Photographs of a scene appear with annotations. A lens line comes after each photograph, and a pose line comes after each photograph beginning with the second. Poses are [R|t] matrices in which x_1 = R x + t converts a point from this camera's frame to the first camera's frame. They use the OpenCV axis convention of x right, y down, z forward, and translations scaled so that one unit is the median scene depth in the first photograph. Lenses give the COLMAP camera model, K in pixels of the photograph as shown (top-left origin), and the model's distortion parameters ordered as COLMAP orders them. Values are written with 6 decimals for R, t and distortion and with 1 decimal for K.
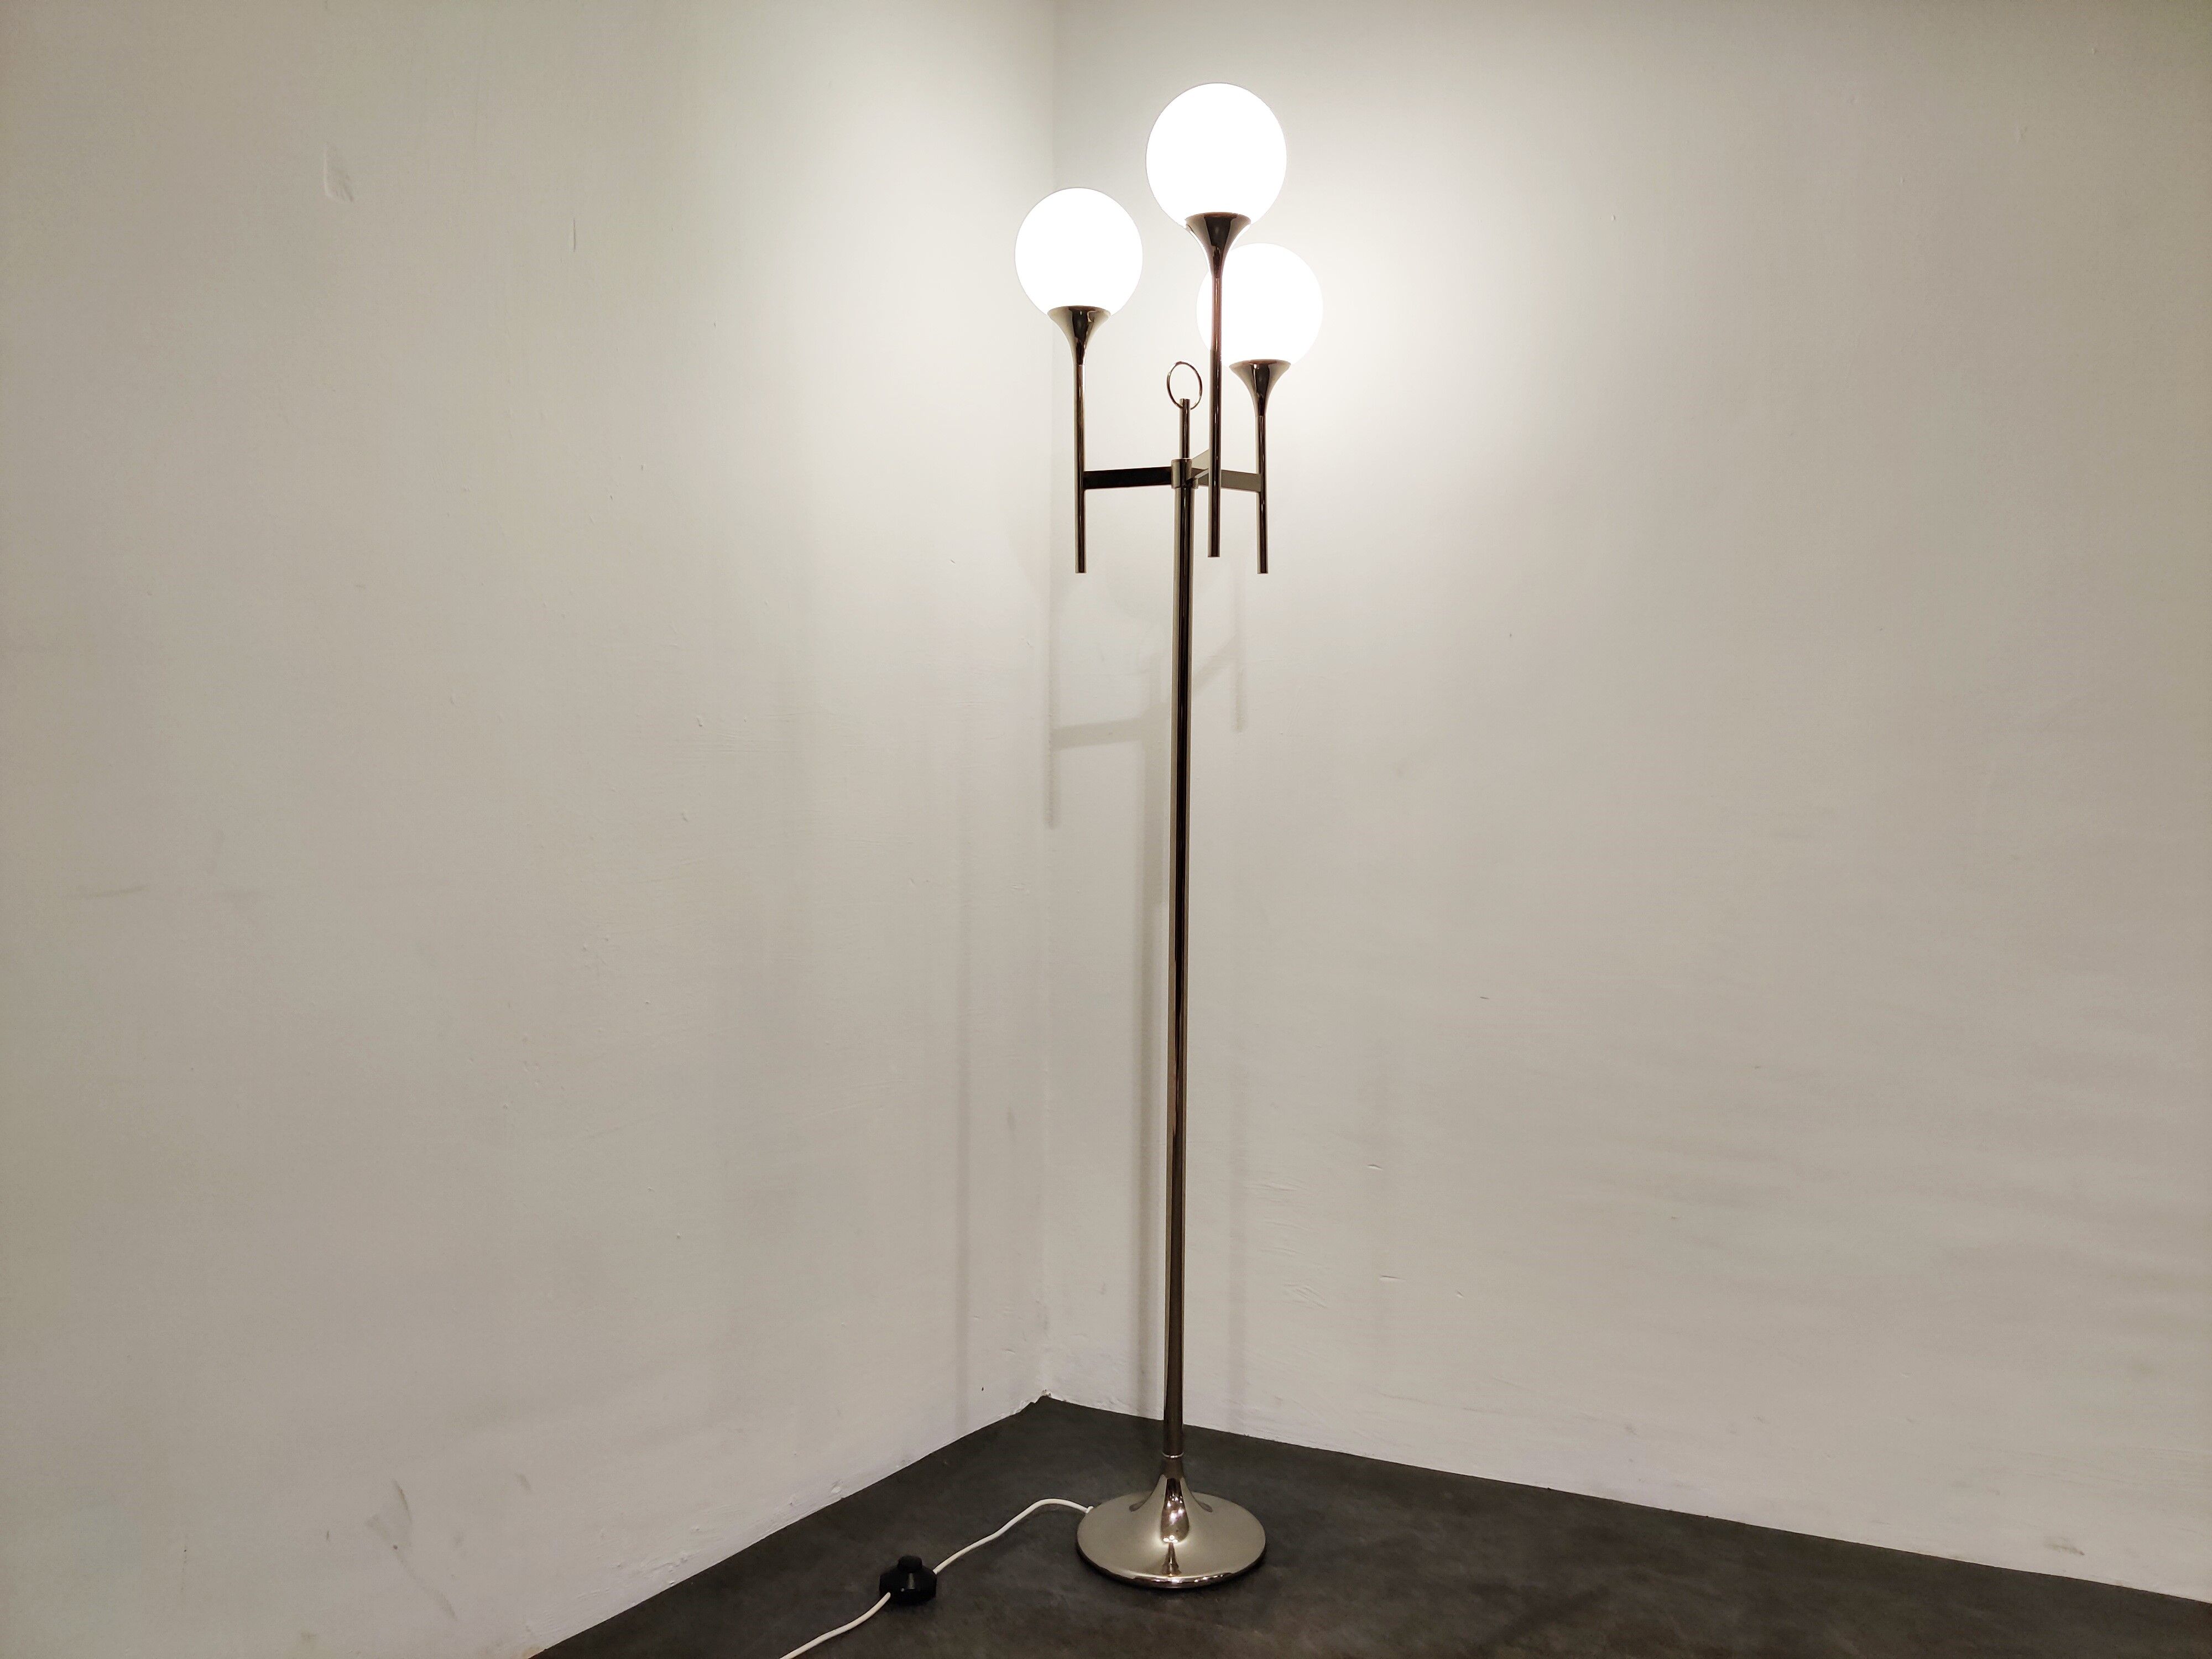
lens RADIAL K [[1603.0, 0, 1106.0], [0, 1603.0, 829.5], [0, 0, 1]] dist [-0.003245, 0.001750]
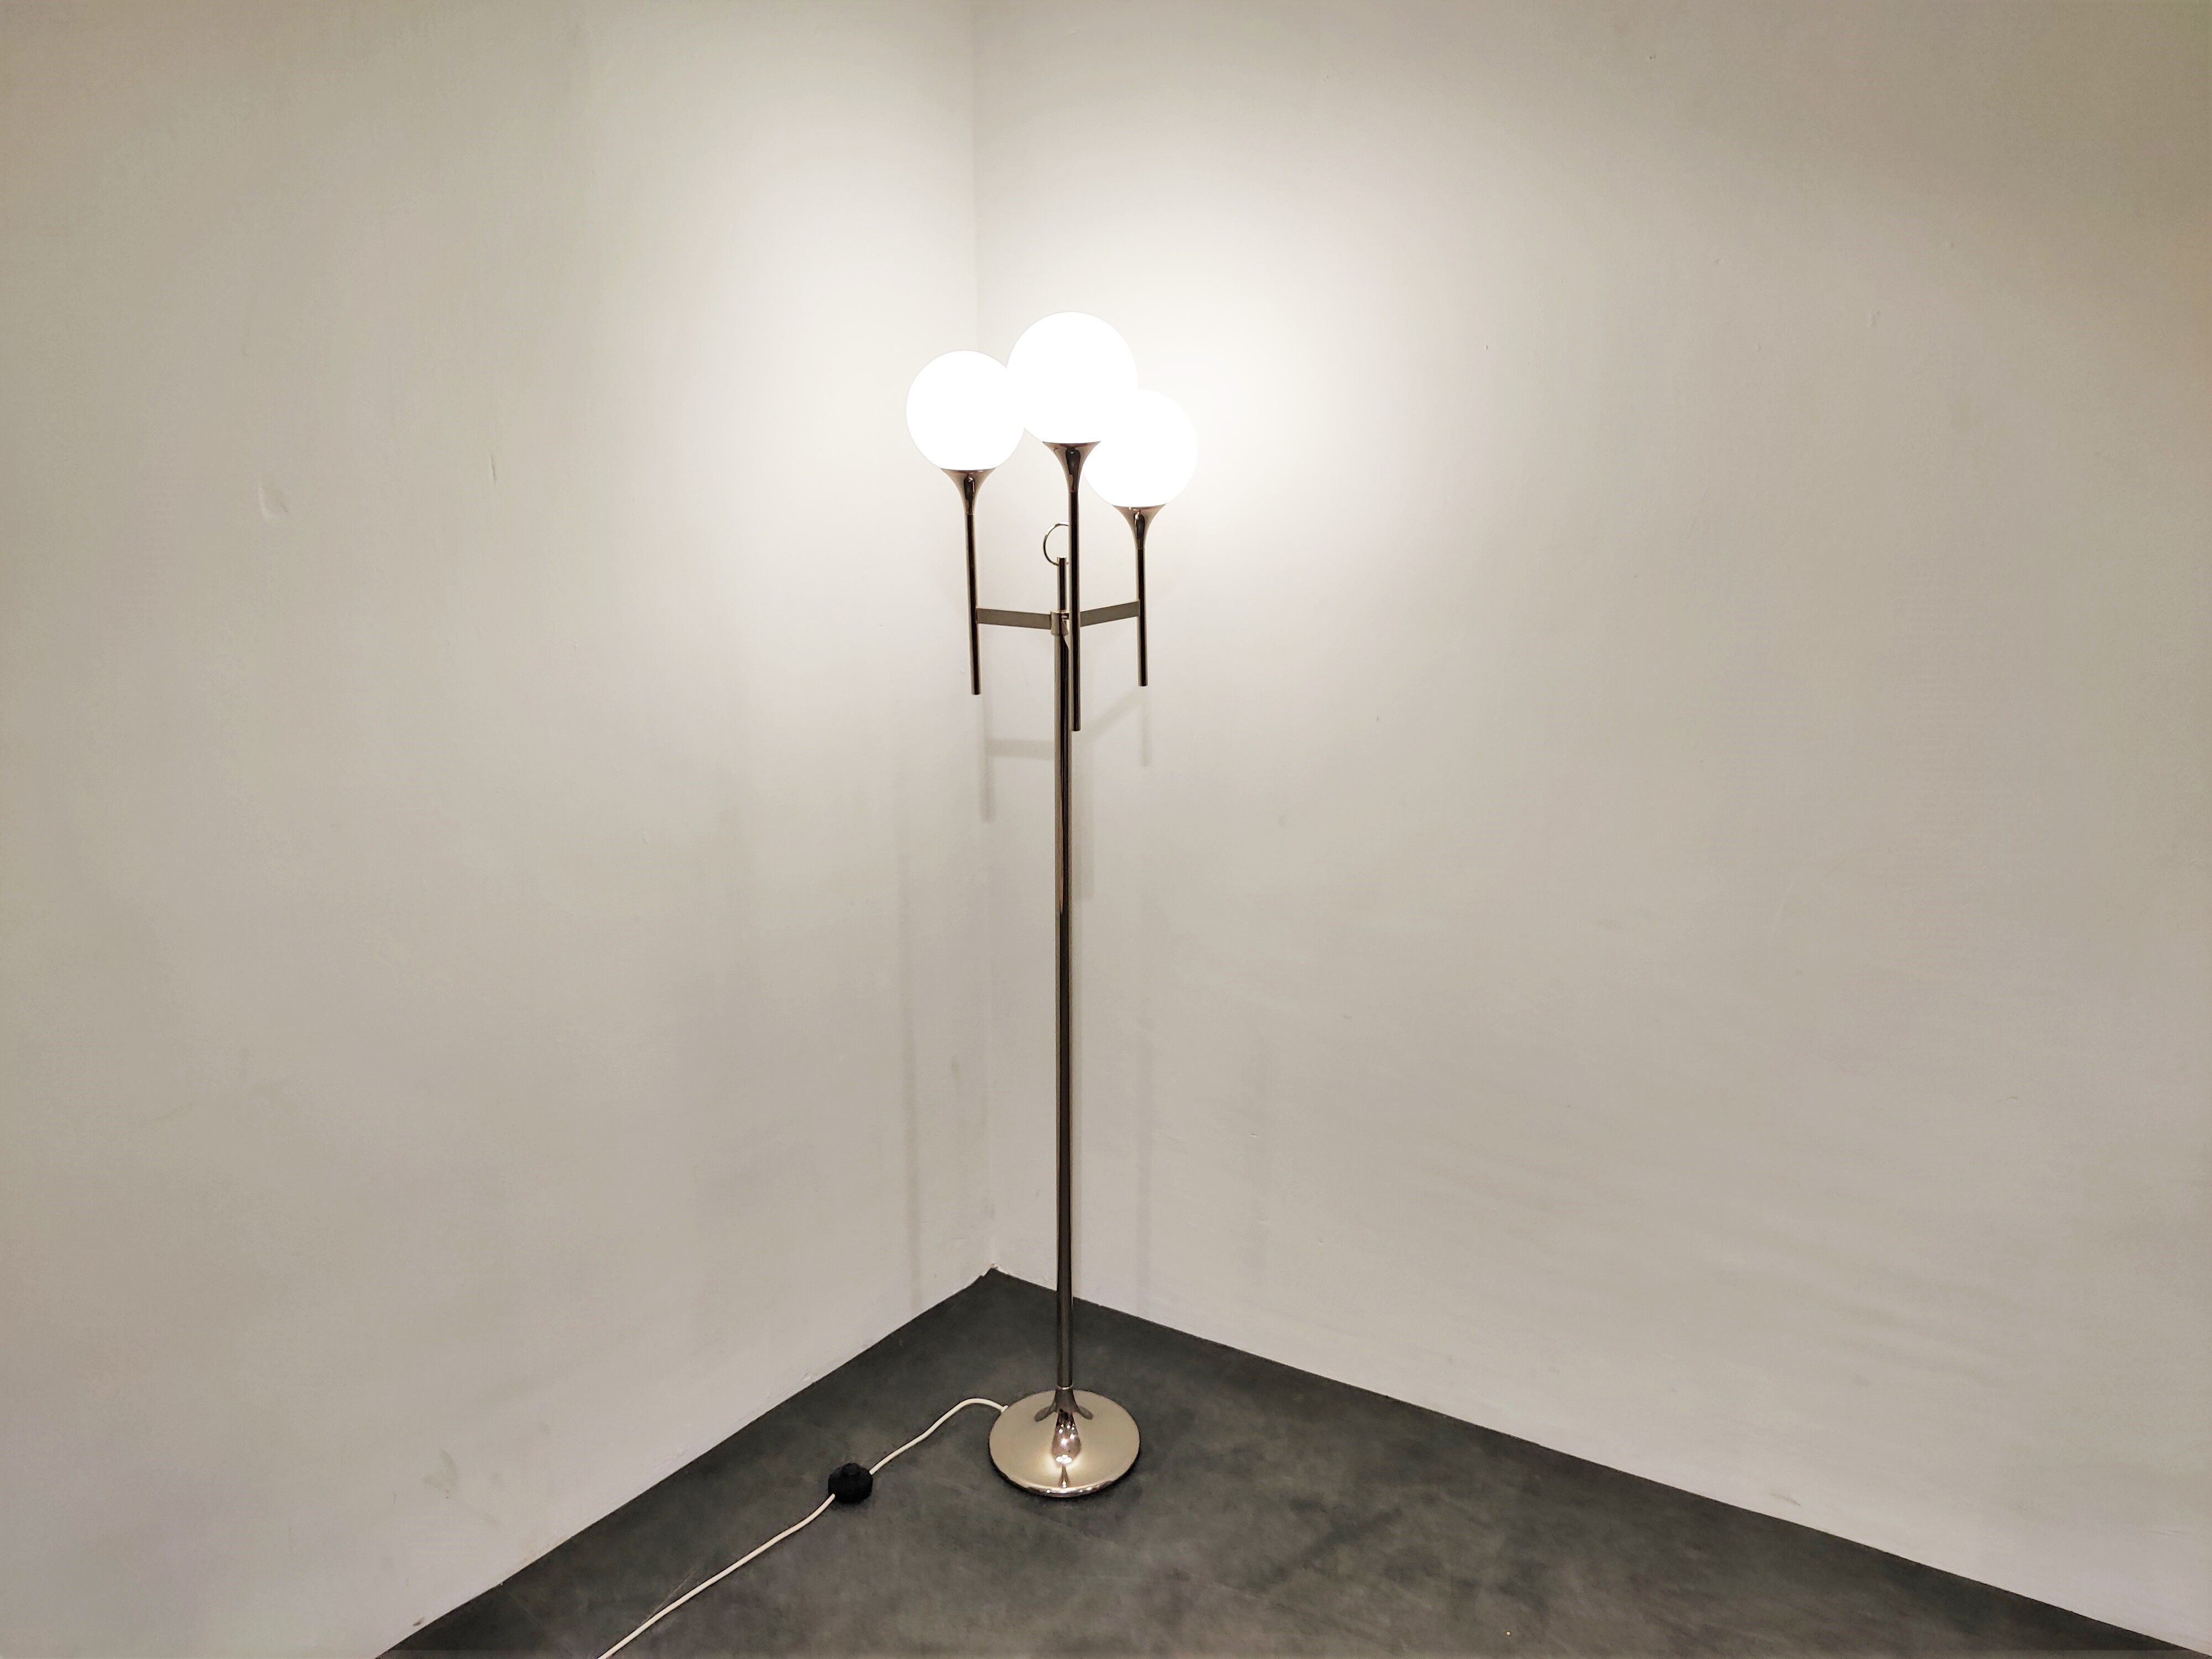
lens RADIAL K [[1622.9, 0, 1105.1], [0, 1622.9, 742.7], [0, 0, 1]] dist [0.005692, 0.001738]
pose [[0.996765, 0.020844, -0.077625, 0.165027], [-0.000745, 0.968140, 0.250407, -0.417587], [0.080372, -0.249539, 0.965024, -0.094972]]
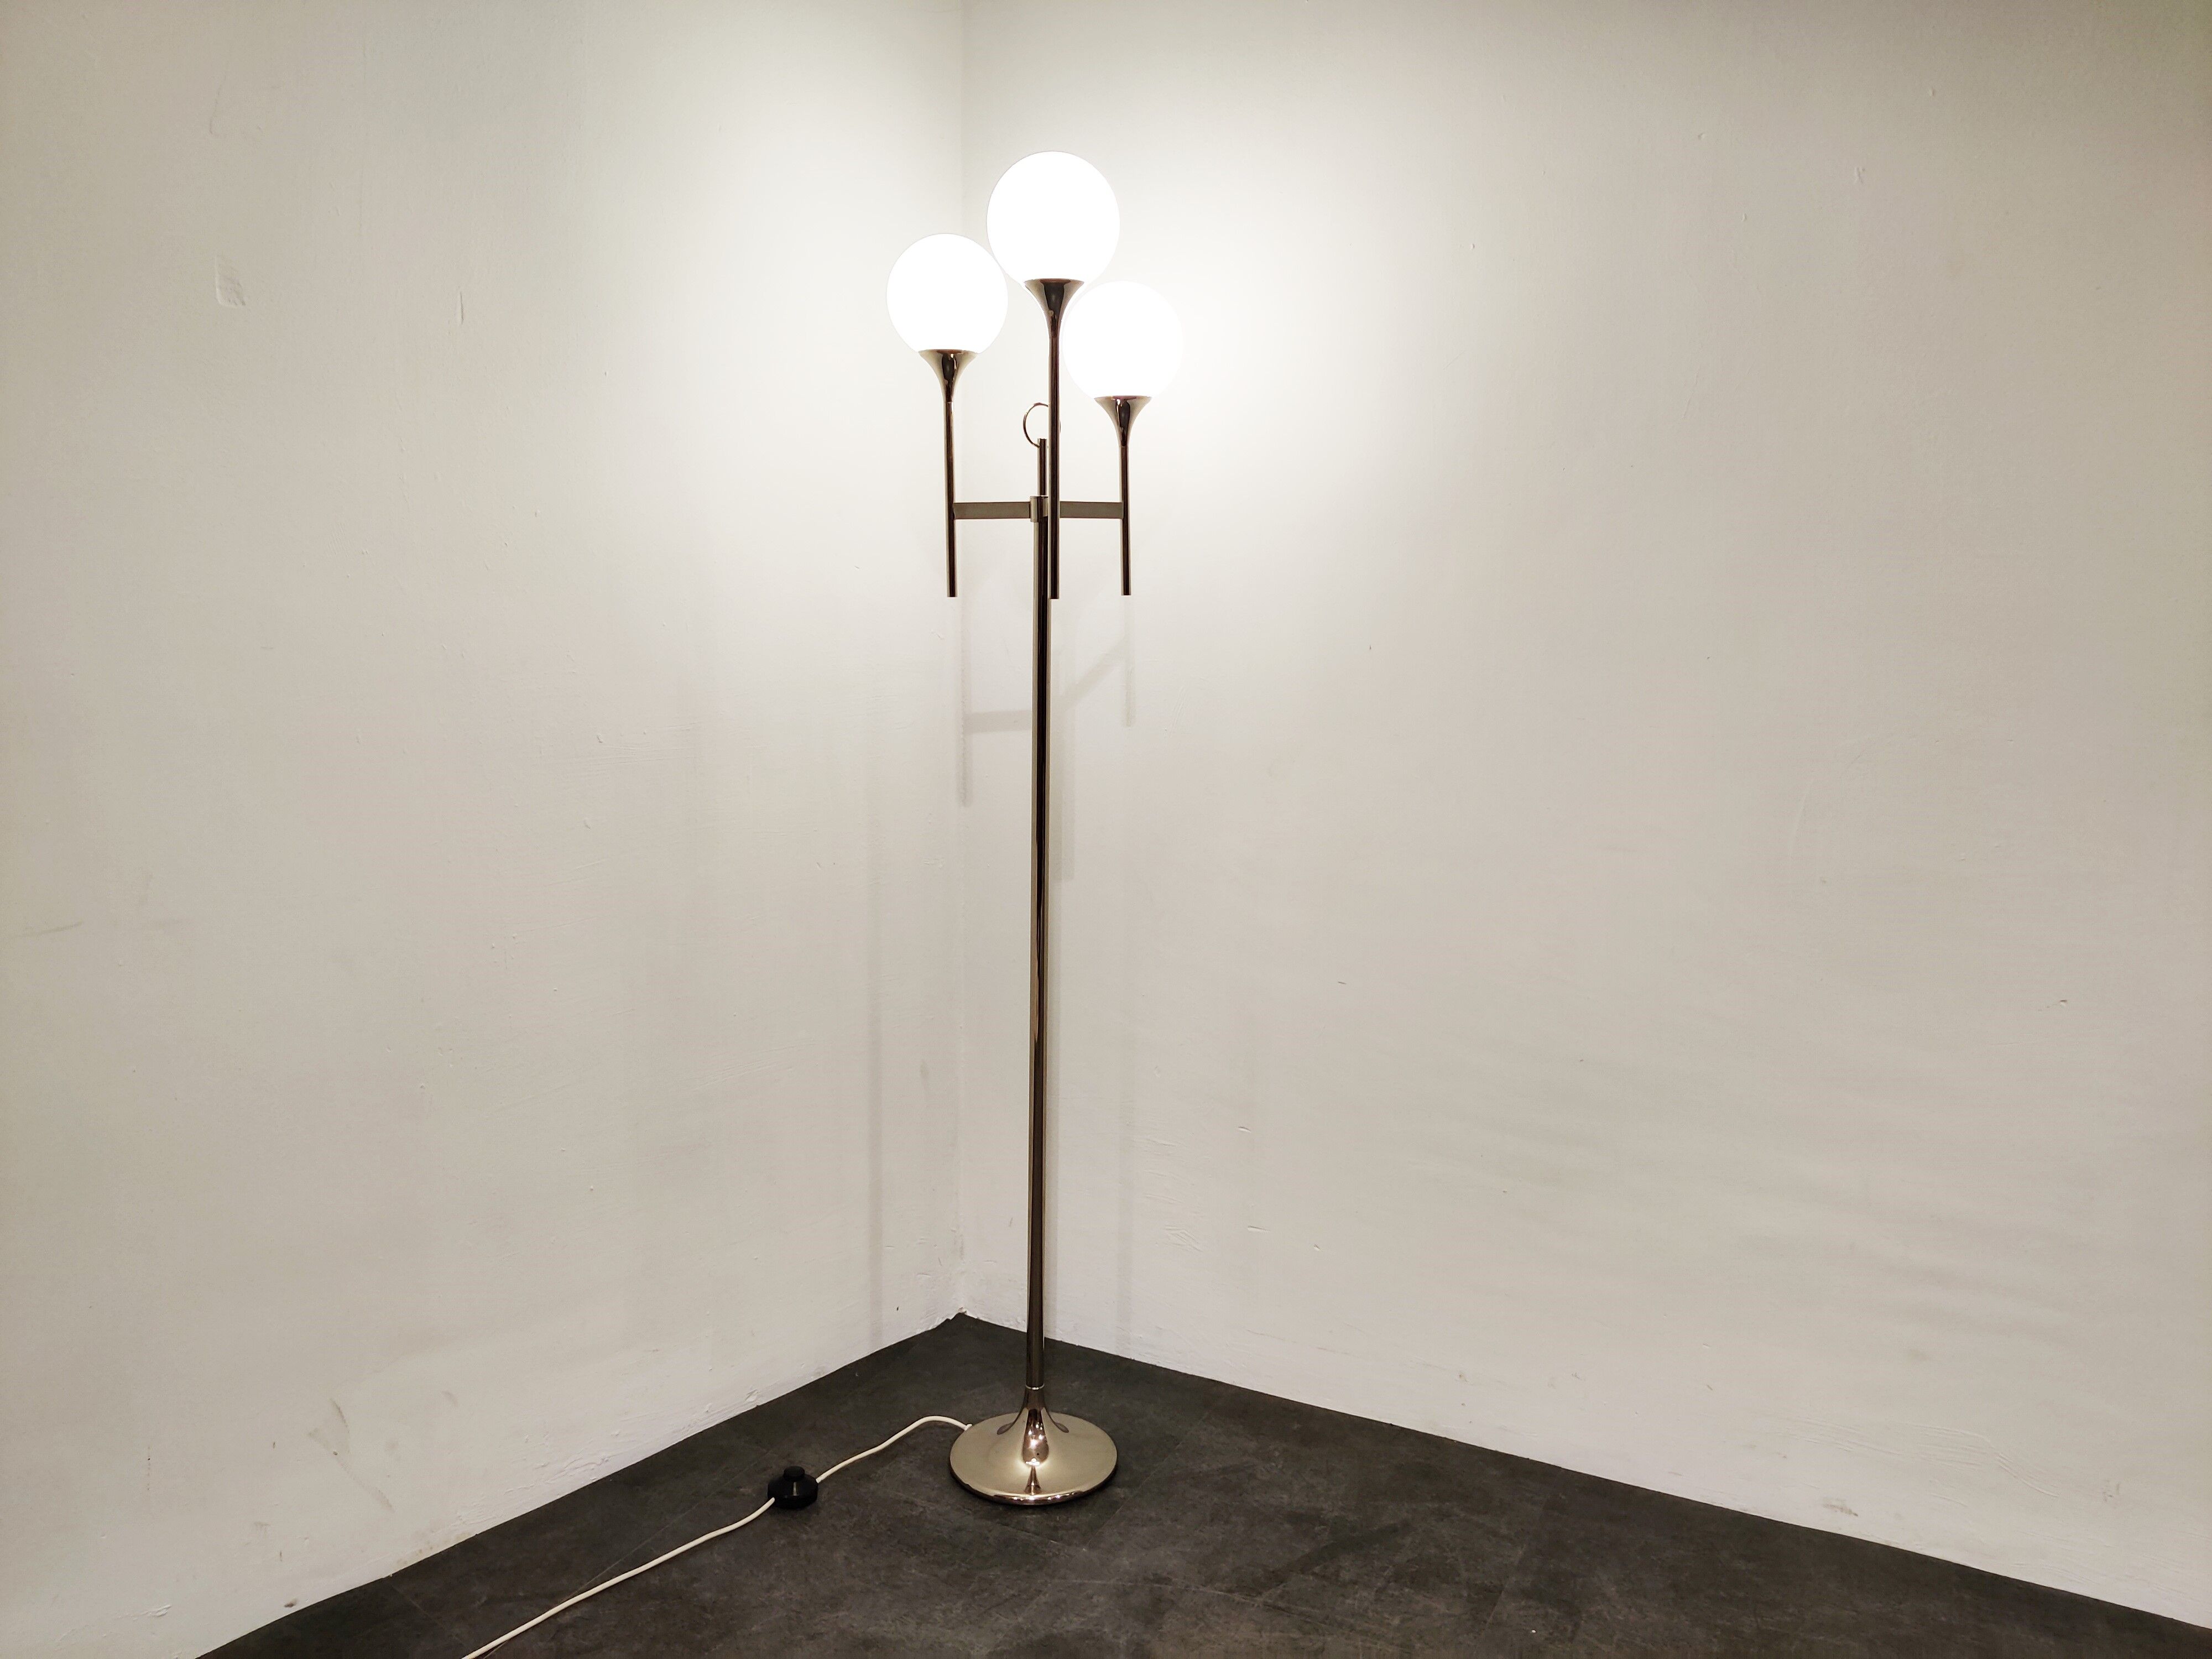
lens RADIAL K [[1597.8, 0, 1102.4], [0, 1597.8, 819.5], [0, 0, 1]] dist [0.003185, -0.004673]
pose [[0.996746, 0.016672, -0.078864, 0.175200], [-0.009094, 0.995389, 0.095488, -0.116606], [0.080092, -0.094460, 0.992302, -0.074892]]
